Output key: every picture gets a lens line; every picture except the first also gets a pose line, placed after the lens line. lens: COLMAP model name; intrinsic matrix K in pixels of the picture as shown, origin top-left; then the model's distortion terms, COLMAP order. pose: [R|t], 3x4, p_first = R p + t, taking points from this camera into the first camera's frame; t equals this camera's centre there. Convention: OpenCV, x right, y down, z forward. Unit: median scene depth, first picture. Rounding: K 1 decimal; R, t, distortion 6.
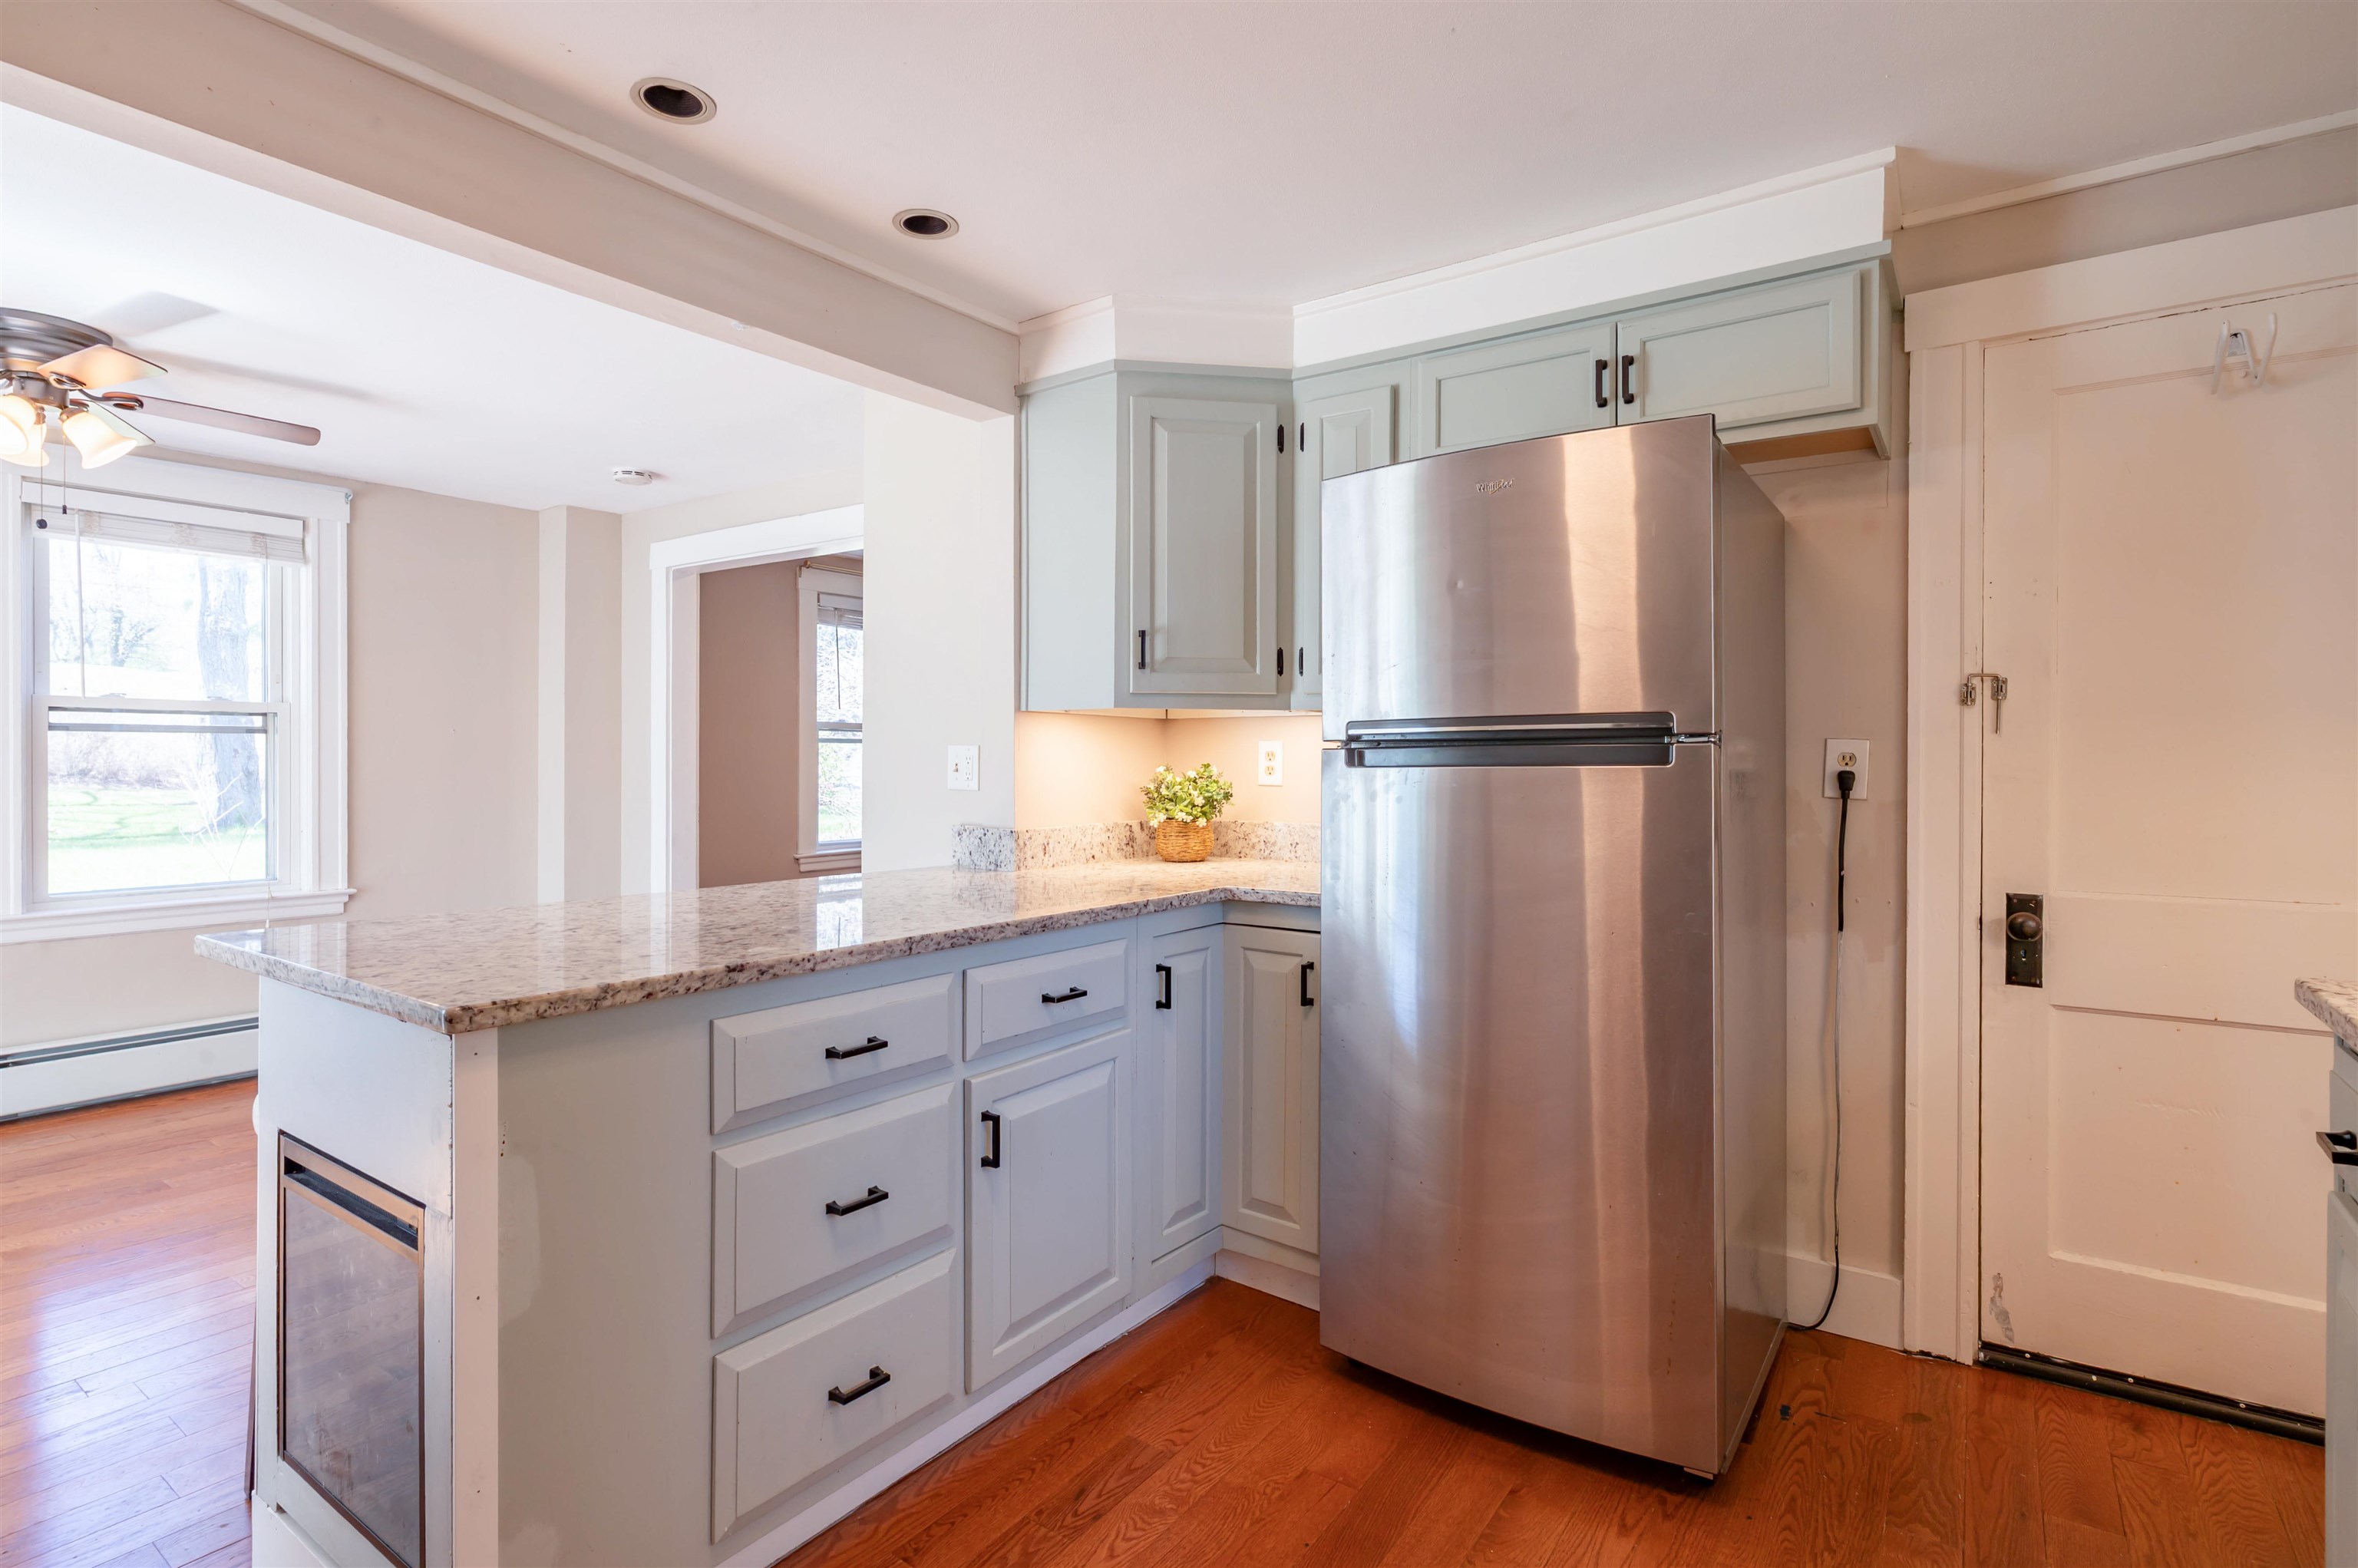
lens RADIAL K [[1153.2, 0, 1188.1], [0, 1153.2, 768.3], [0, 0, 1]] dist [-0.001591, 0.000808]
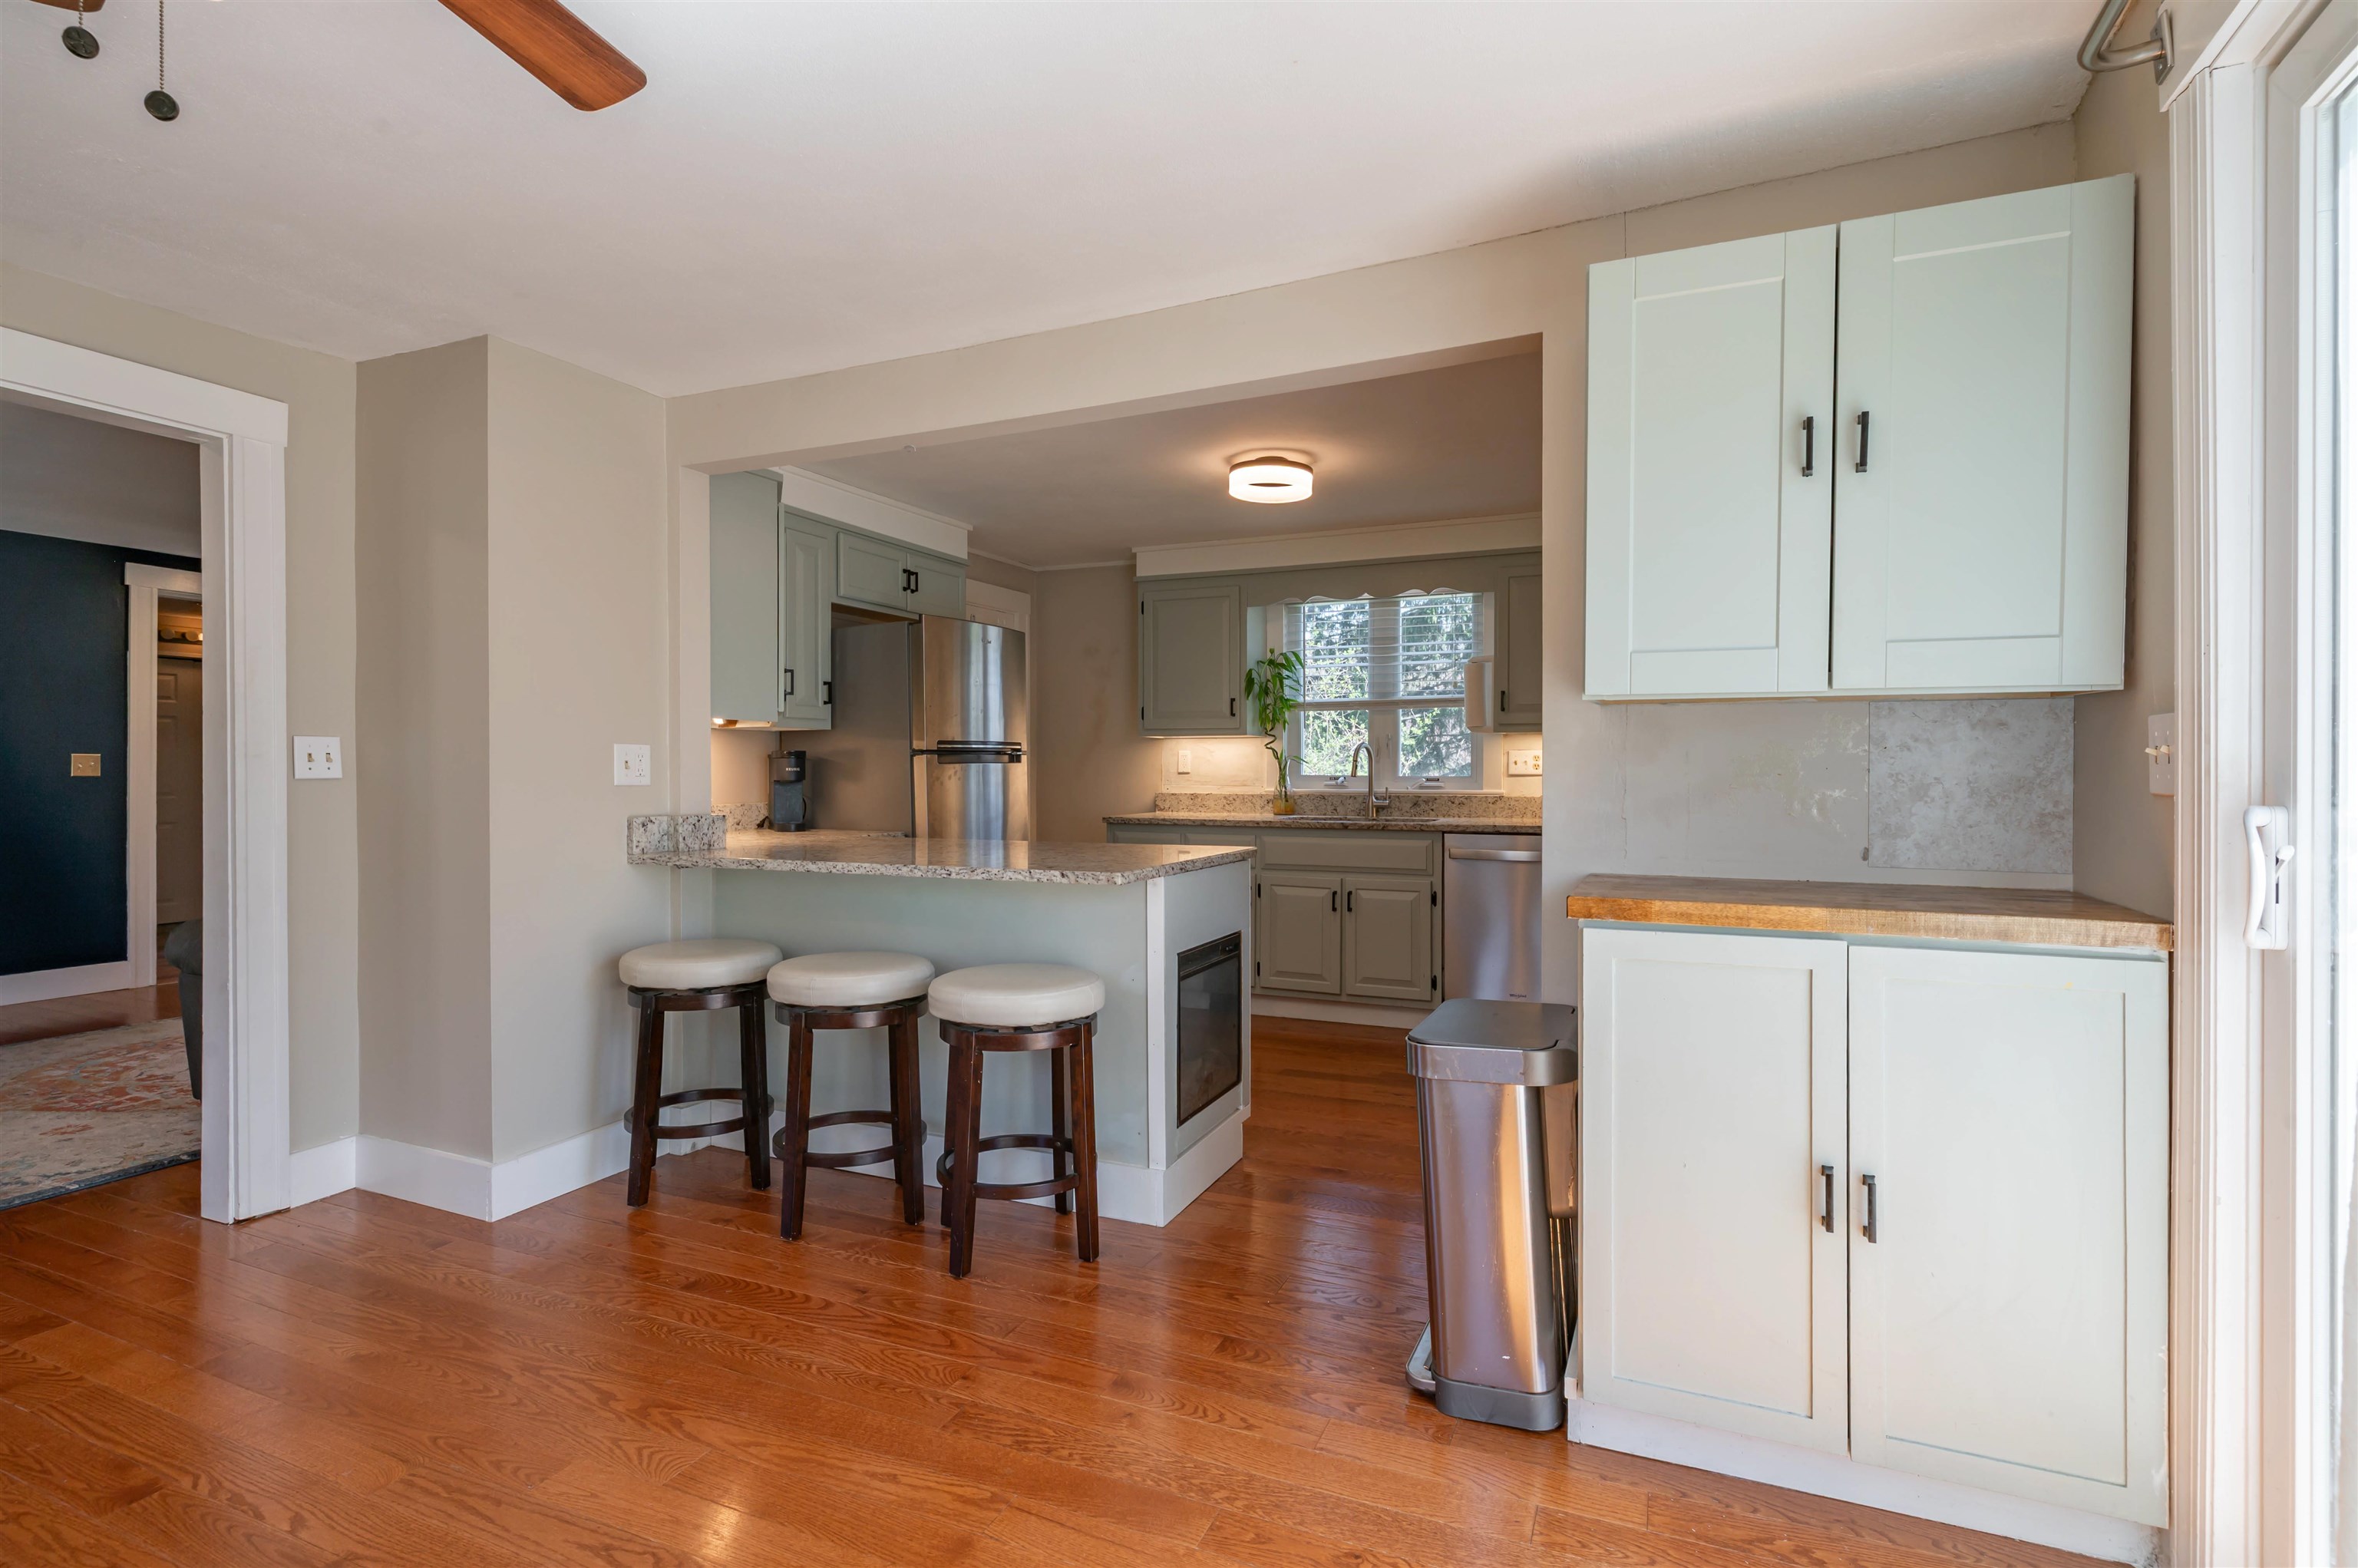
lens RADIAL K [[1153.2, 0, 1182.5], [0, 1153.2, 758.9], [0, 0, 1]] dist [-0.001591, 0.000808]
pose [[-0.191505, 0.005114, 0.981478, -2.192303], [0.004696, 0.999980, -0.004294, 0.000851], [-0.981480, 0.003786, -0.191525, 1.118689]]
